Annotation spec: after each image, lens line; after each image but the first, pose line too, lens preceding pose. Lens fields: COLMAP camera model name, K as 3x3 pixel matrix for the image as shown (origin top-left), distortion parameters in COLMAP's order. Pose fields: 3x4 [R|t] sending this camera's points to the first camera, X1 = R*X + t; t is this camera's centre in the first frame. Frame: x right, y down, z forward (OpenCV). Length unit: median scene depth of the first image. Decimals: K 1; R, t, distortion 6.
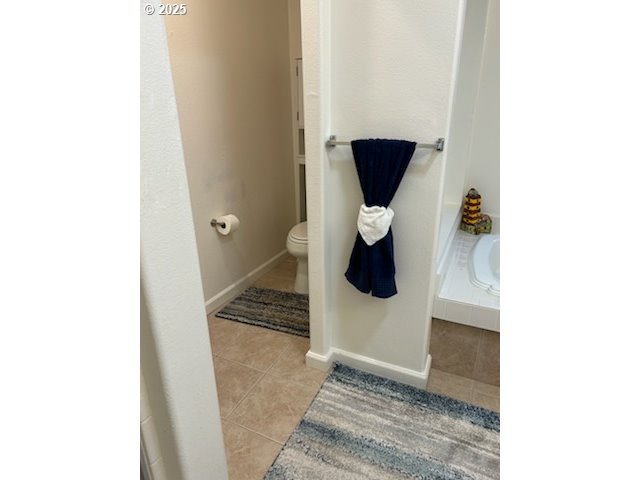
lens RADIAL K [[359.2, 0, 320.0], [0, 359.2, 240.0], [0, 0, 1]] dist [0.032668, -0.000459]
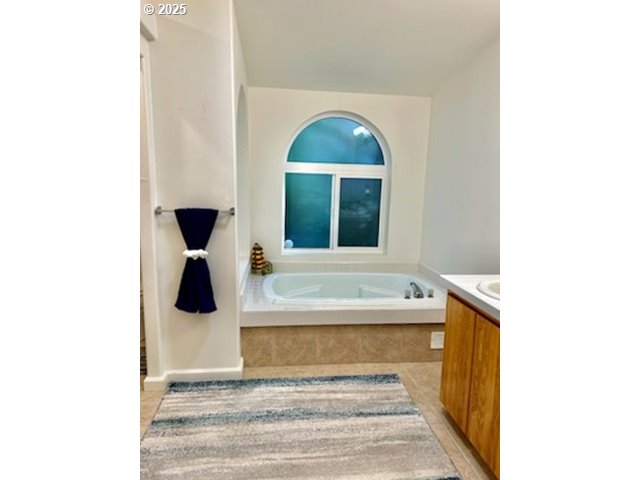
lens RADIAL K [[359.2, 0, 320.0], [0, 359.2, 240.0], [0, 0, 1]] dist [0.032668, -0.000459]
pose [[0.840948, -0.061146, 0.537649, -0.183245], [0.157953, 0.978061, -0.135825, 0.124350], [-0.517549, 0.199145, 0.832157, -0.451124]]
